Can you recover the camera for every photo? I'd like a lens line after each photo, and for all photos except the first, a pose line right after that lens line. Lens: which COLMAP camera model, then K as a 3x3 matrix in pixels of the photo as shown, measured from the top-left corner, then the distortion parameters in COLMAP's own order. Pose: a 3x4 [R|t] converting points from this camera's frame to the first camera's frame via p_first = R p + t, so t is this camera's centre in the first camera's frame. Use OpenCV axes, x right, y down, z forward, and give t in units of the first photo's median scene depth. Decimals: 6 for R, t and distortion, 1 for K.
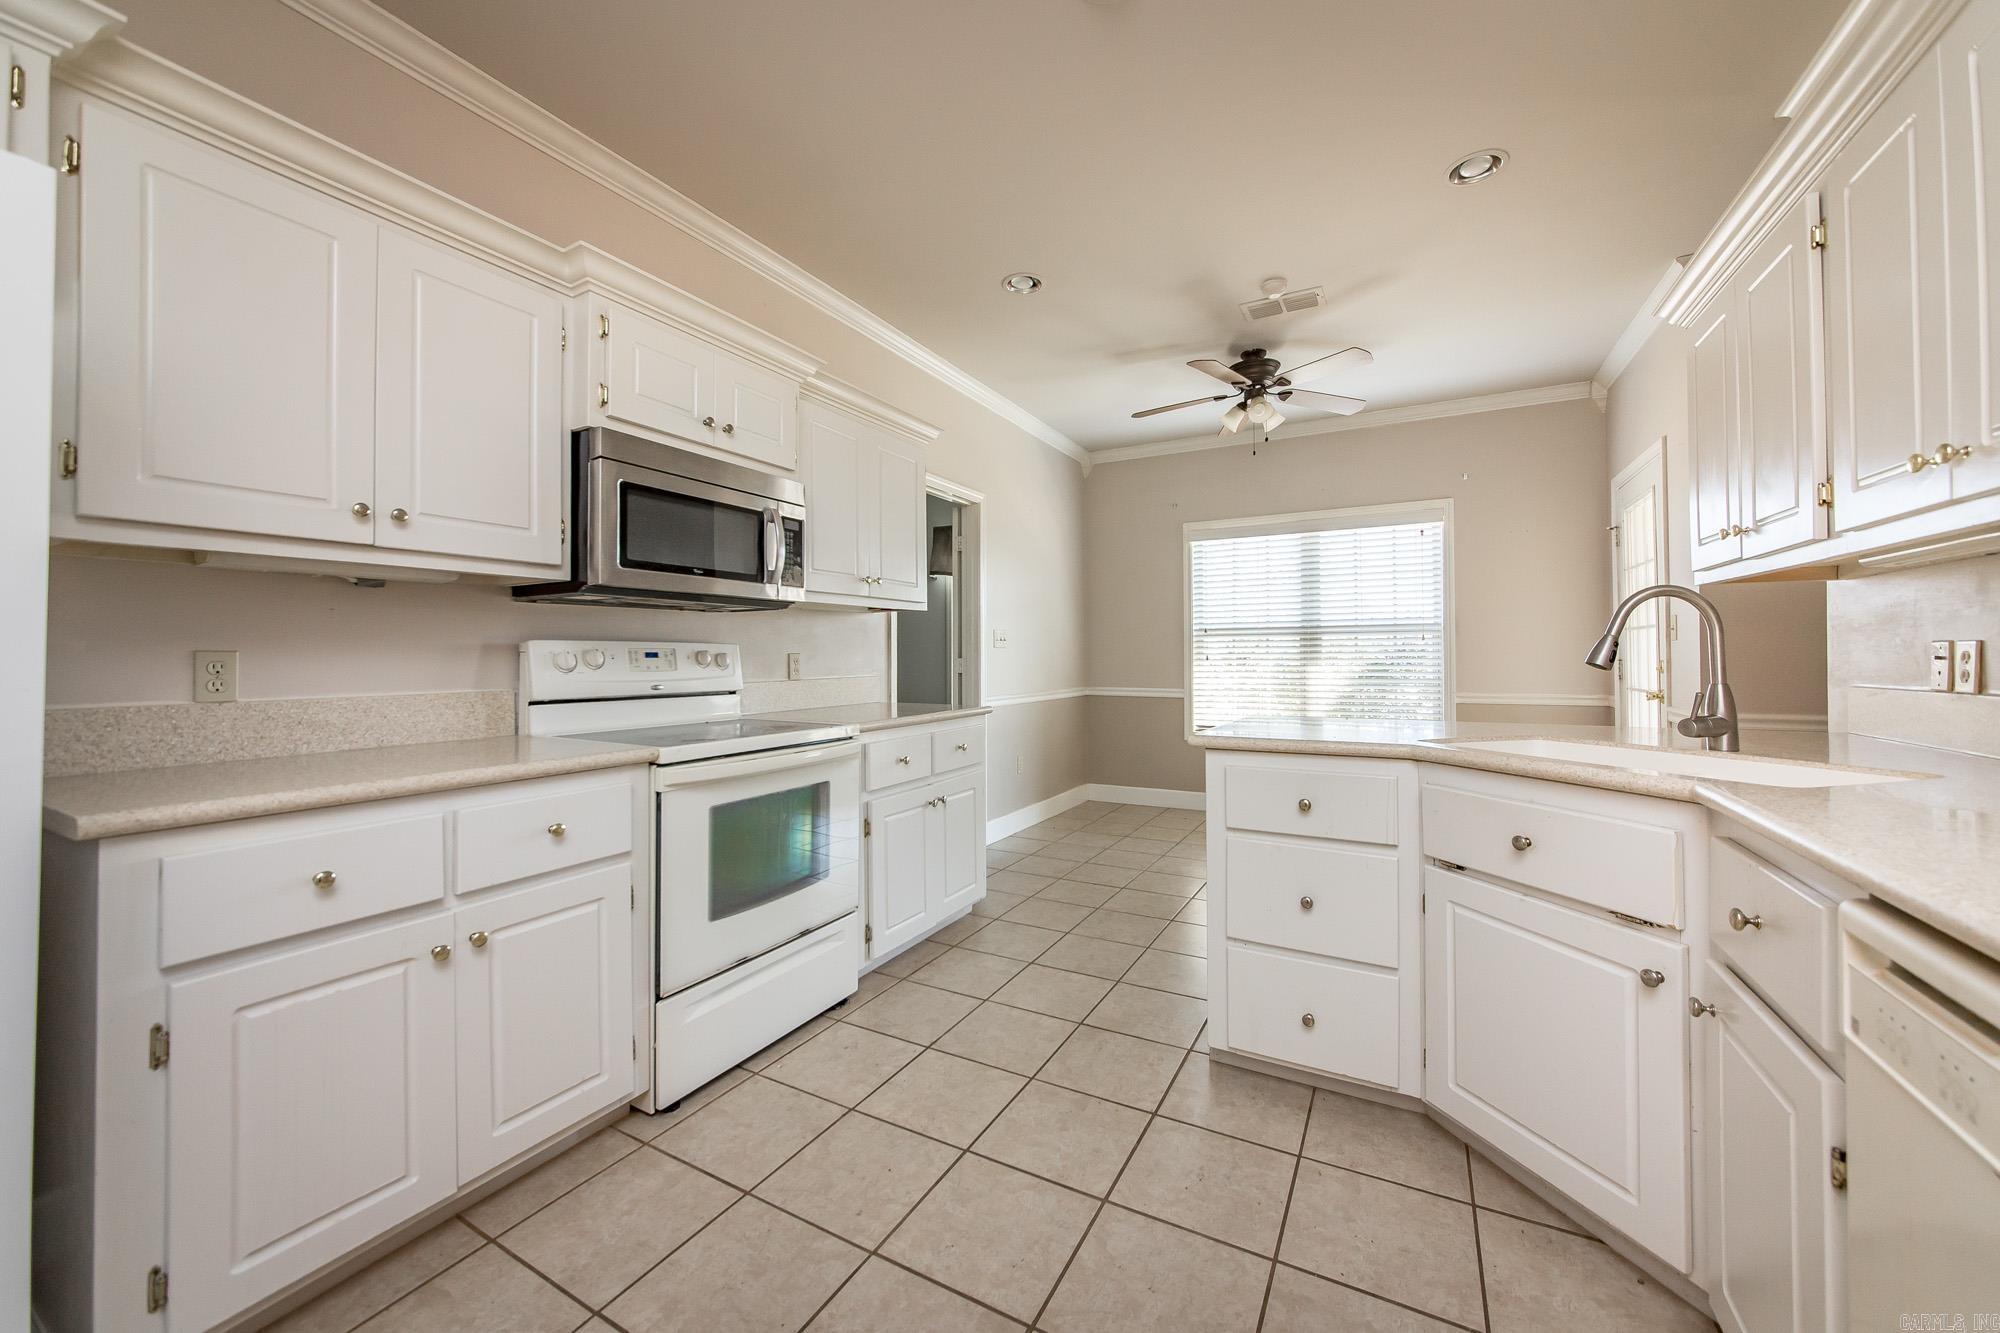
lens RADIAL K [[720.4, 0, 1013.6], [0, 720.4, 644.0], [0, 0, 1]] dist [-0.007895, 0.003660]
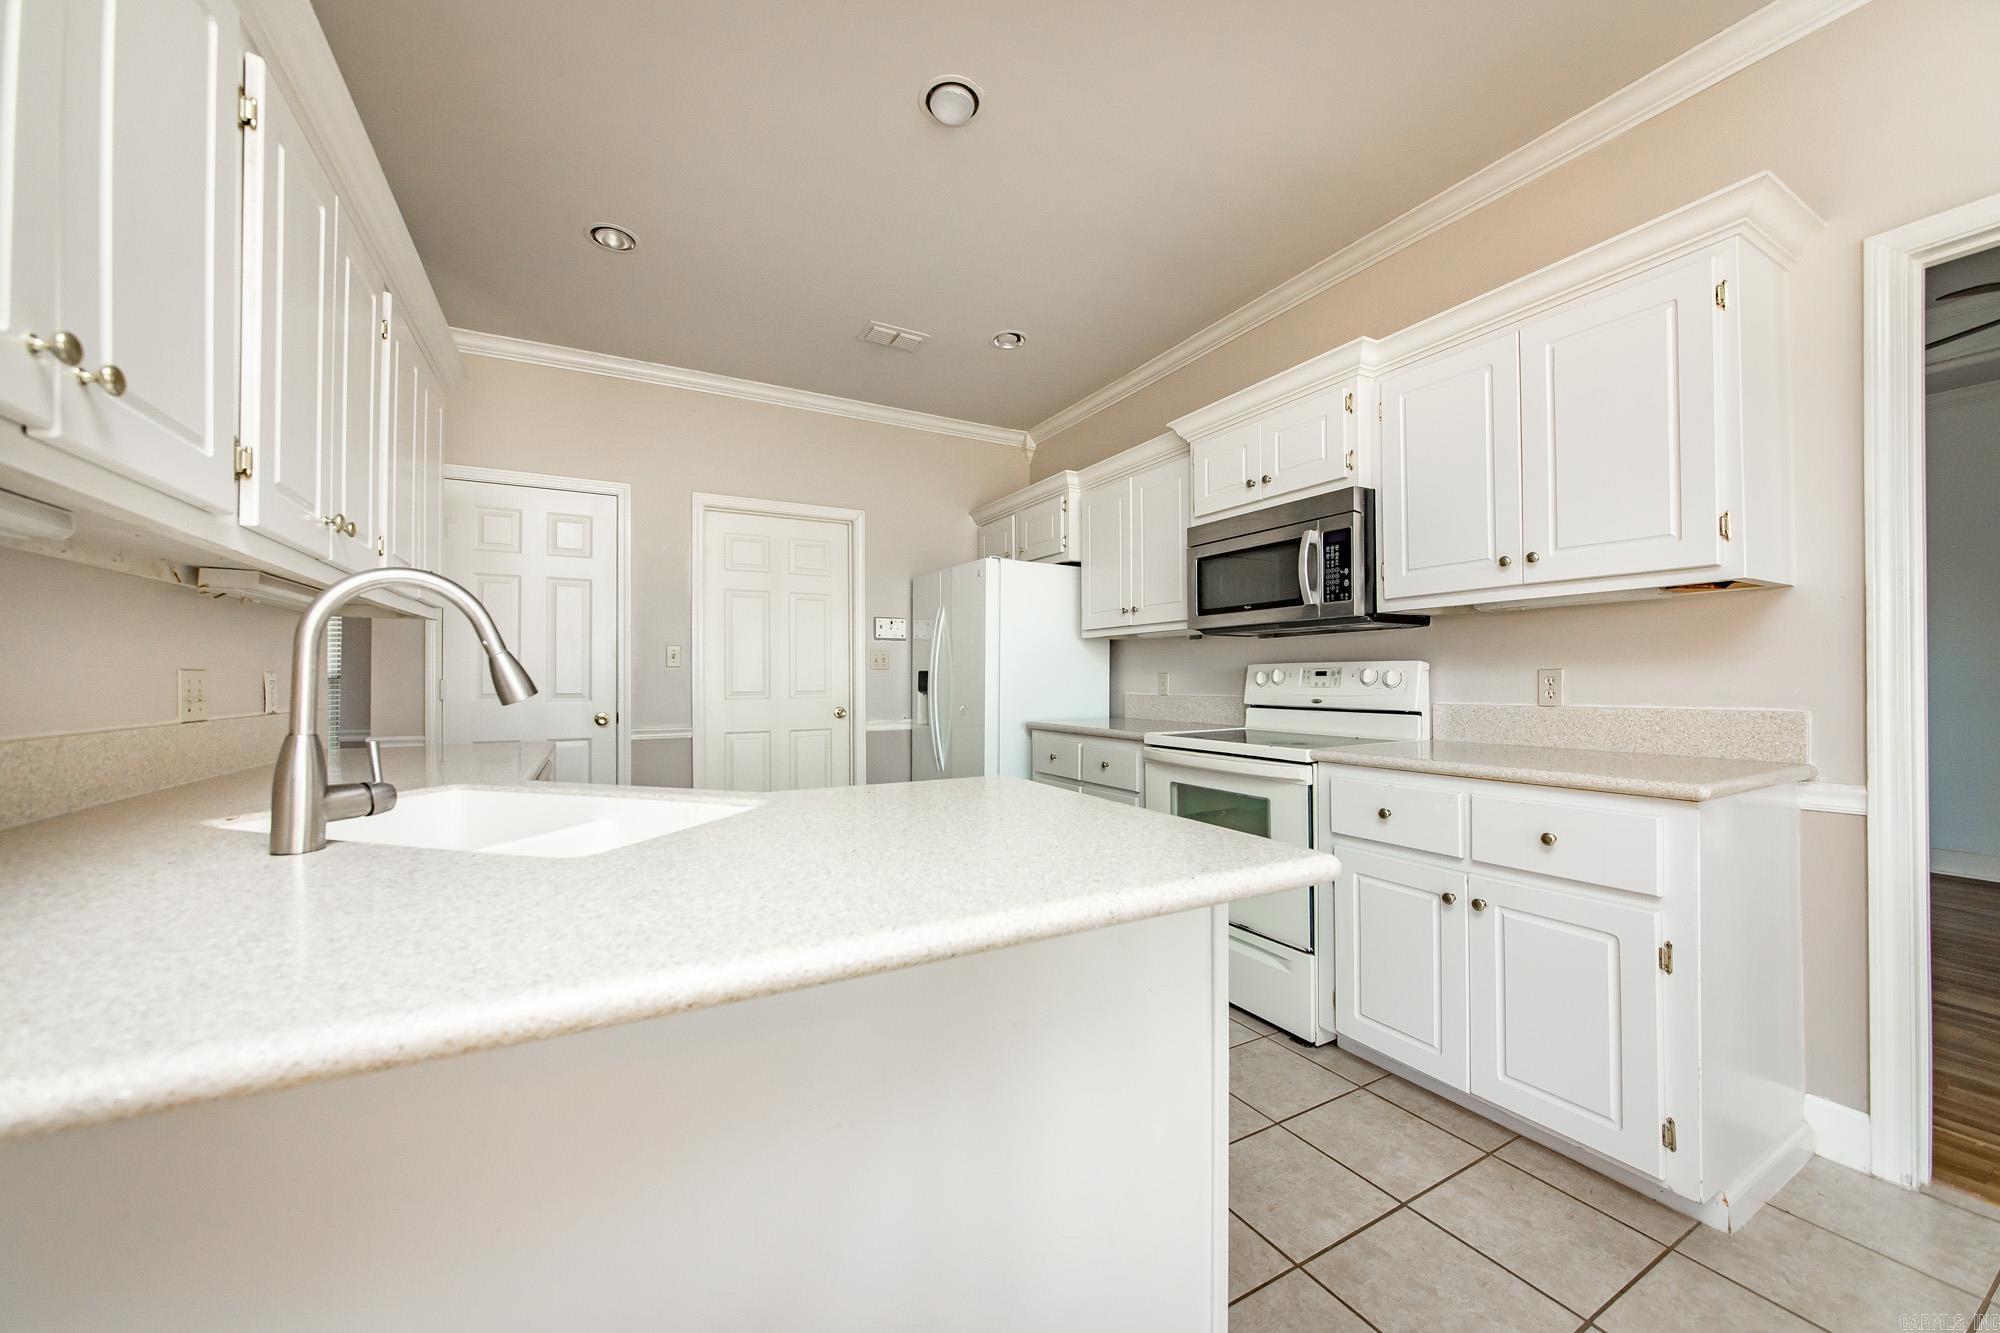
lens RADIAL K [[720.4, 0, 1005.6], [0, 720.4, 677.2], [0, 0, 1]] dist [-0.007895, 0.003660]
pose [[-0.539634, 0.001363, -0.841899, 0.776810], [0.016638, 0.999821, -0.009045, 0.023418], [0.841736, -0.018889, -0.539559, 1.204904]]
